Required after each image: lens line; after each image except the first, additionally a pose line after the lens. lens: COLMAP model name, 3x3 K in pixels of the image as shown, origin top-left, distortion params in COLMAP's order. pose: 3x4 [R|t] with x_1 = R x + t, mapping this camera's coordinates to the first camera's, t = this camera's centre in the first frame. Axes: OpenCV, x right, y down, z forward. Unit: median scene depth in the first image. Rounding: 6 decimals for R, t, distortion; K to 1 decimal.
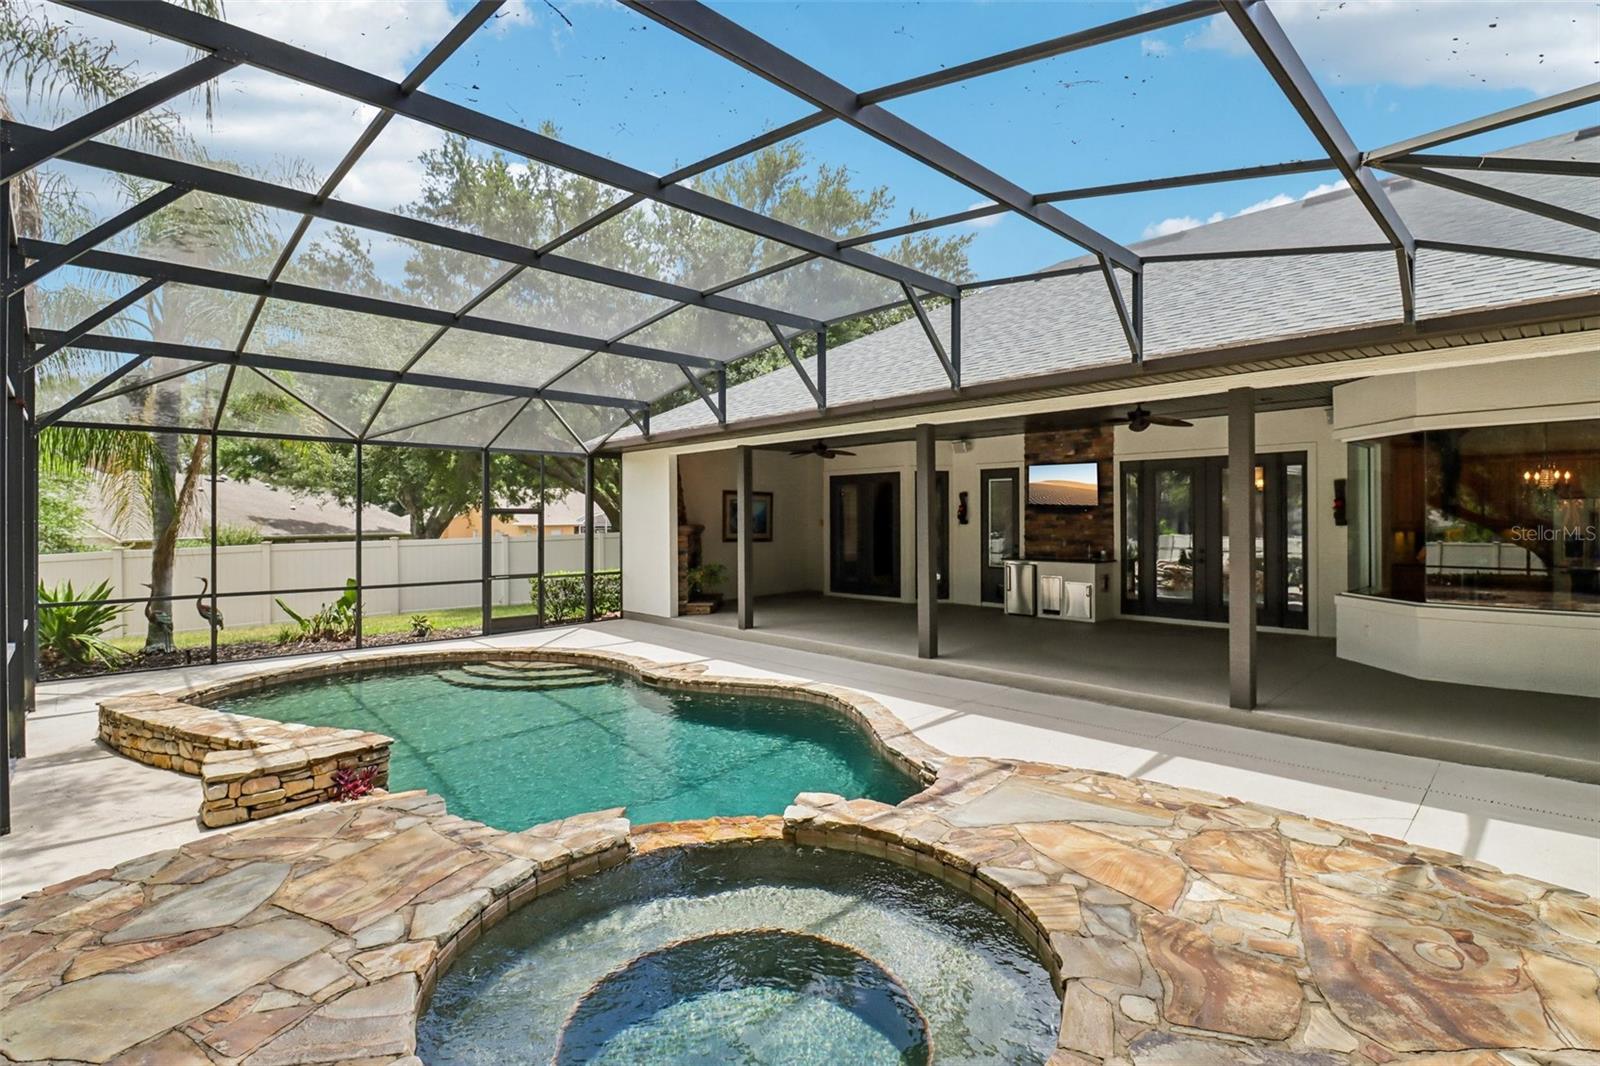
lens RADIAL K [[763.3, 0, 800.0], [0, 763.3, 533.0], [0, 0, 1]] dist [-0.000599, -0.000034]
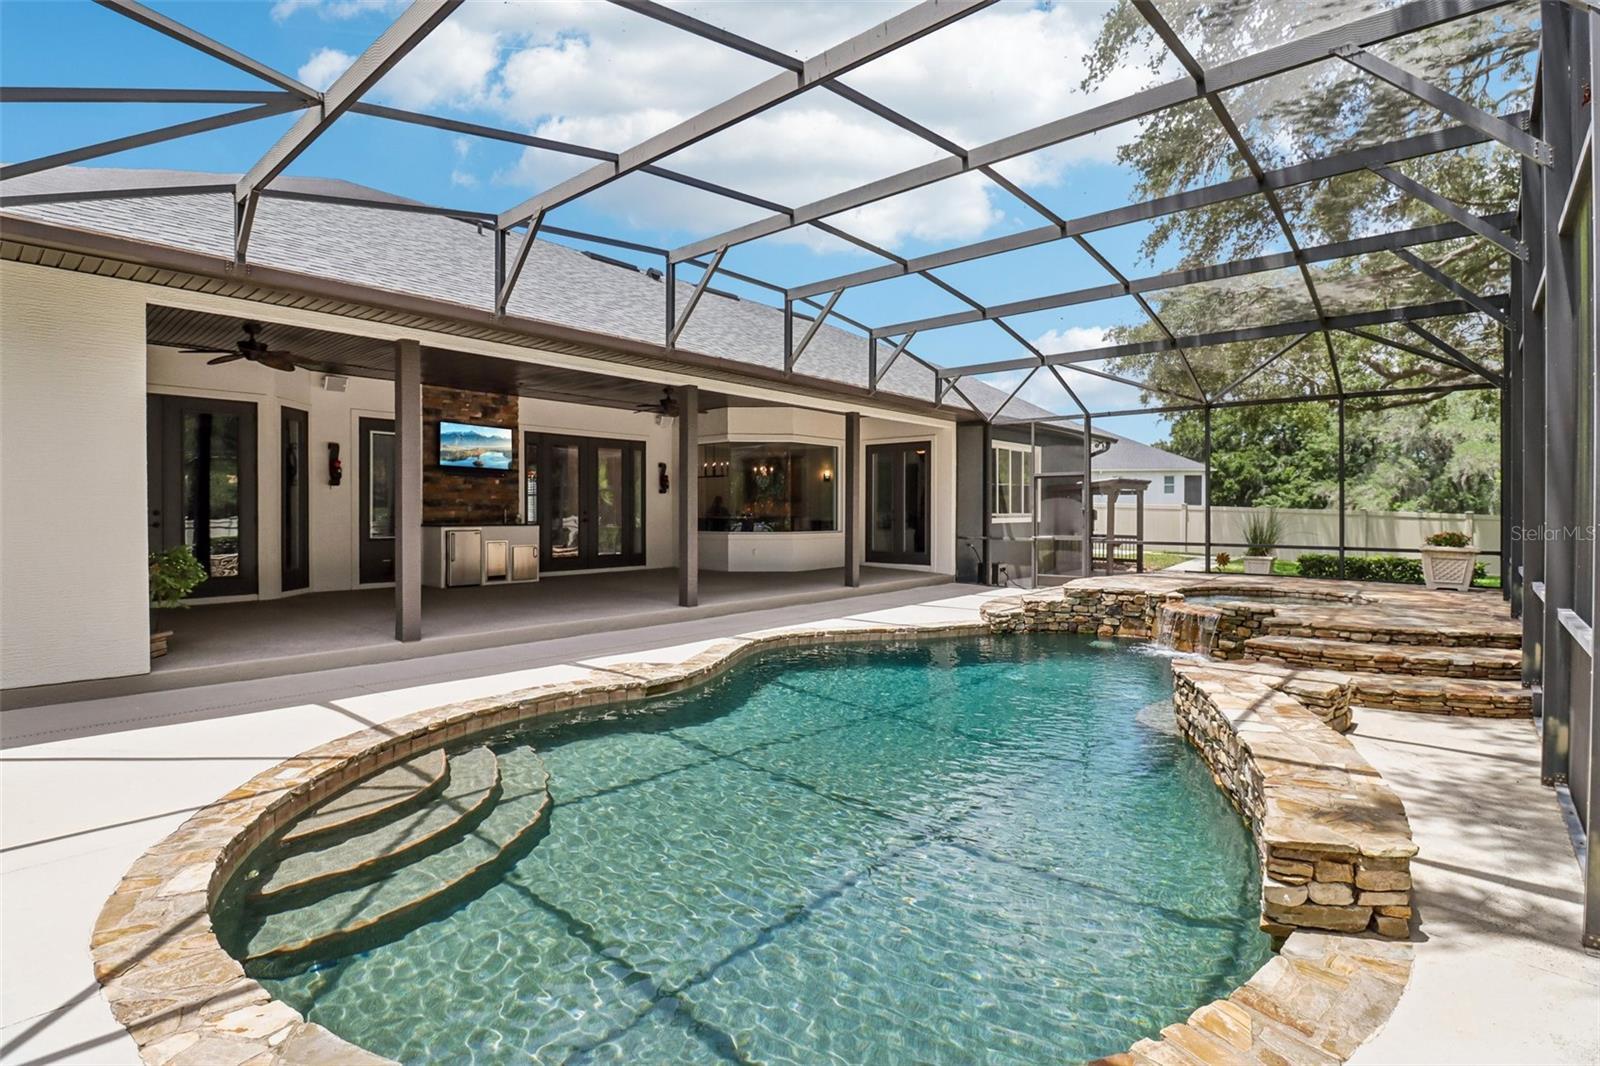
lens RADIAL K [[762.7, 0, 798.4], [0, 762.7, 509.7], [0, 0, 1]] dist [0.000062, -0.000018]
pose [[-0.086145, 0.000552, 0.996282, -0.658327], [0.009705, 0.999953, 0.000285, 0.019580], [-0.996235, 0.009694, -0.086146, 0.686796]]
